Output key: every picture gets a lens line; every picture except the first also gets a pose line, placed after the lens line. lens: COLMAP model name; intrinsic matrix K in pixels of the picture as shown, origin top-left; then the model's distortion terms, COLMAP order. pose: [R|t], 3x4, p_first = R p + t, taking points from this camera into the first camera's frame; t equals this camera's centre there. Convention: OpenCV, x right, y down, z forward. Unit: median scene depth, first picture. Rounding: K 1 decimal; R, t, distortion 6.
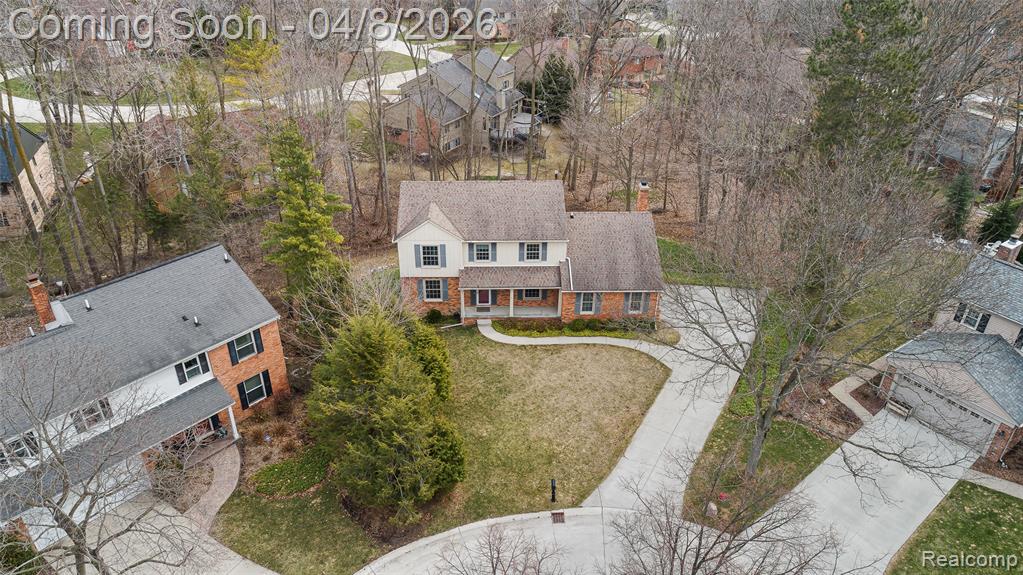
lens RADIAL K [[691.0, 0, 510.6], [0, 691.0, 288.4], [0, 0, 1]] dist [-0.005863, 0.012804]
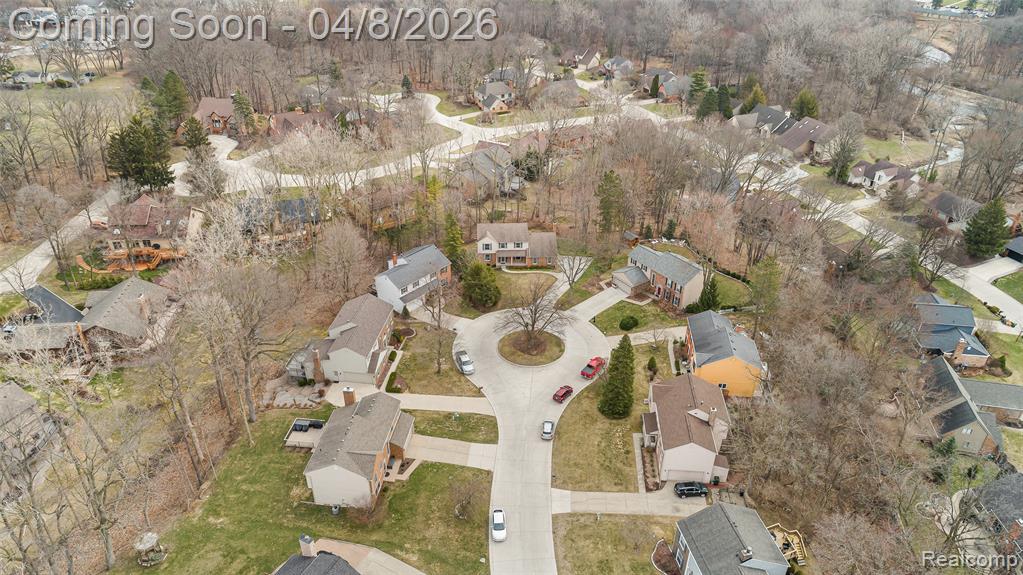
lens RADIAL K [[691.0, 0, 514.7], [0, 691.0, 286.8], [0, 0, 1]] dist [-0.005863, 0.012804]
pose [[0.999910, -0.008744, 0.010153, -0.019837], [0.008644, 0.999914, 0.009893, 0.113761], [-0.010239, -0.009804, 0.999900, -2.339118]]
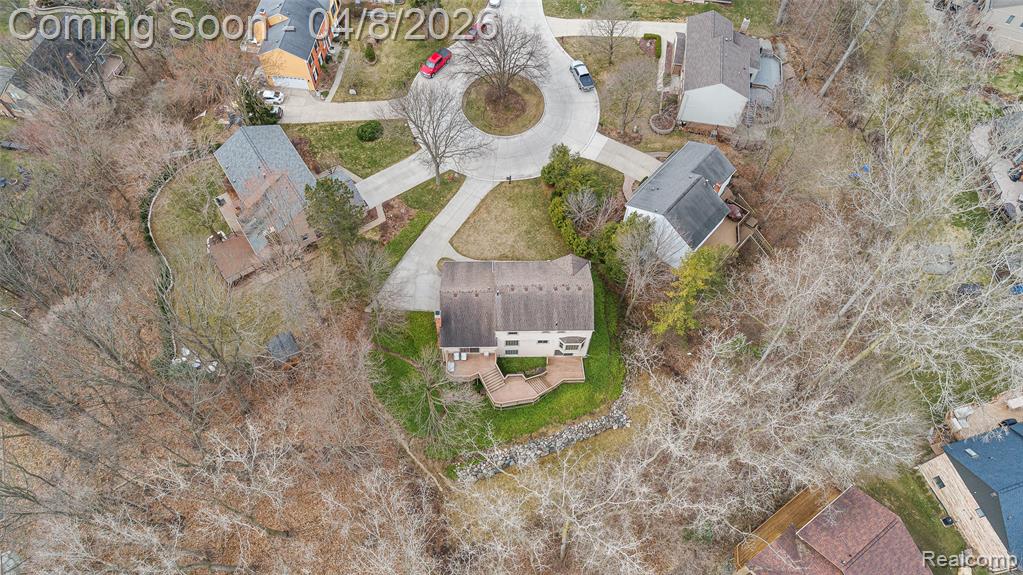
lens RADIAL K [[691.0, 0, 516.5], [0, 691.0, 286.7], [0, 0, 1]] dist [-0.005863, 0.012804]
pose [[-0.999473, -0.027973, -0.016470, 0.052039], [-0.016210, -0.009489, 0.999824, -1.901459], [-0.028124, 0.999564, 0.009030, 1.047418]]
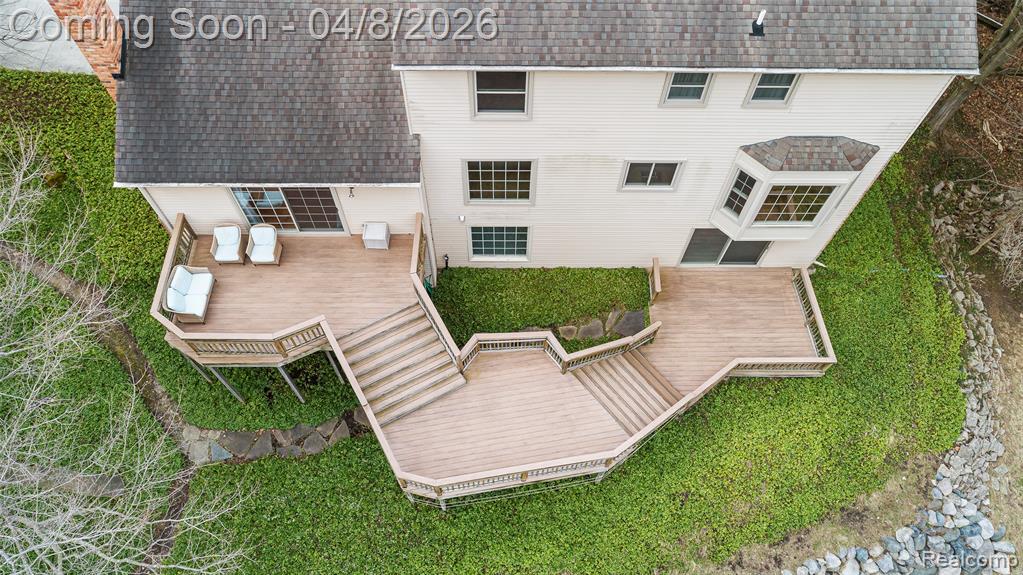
lens RADIAL K [[691.0, 0, 509.2], [0, 691.0, 289.7], [0, 0, 1]] dist [-0.005863, 0.012804]
pose [[-0.999382, -0.034391, -0.007229, 0.025298], [-0.006948, -0.008277, 0.999942, -0.467676], [-0.034448, 0.999374, 0.008033, 1.266306]]
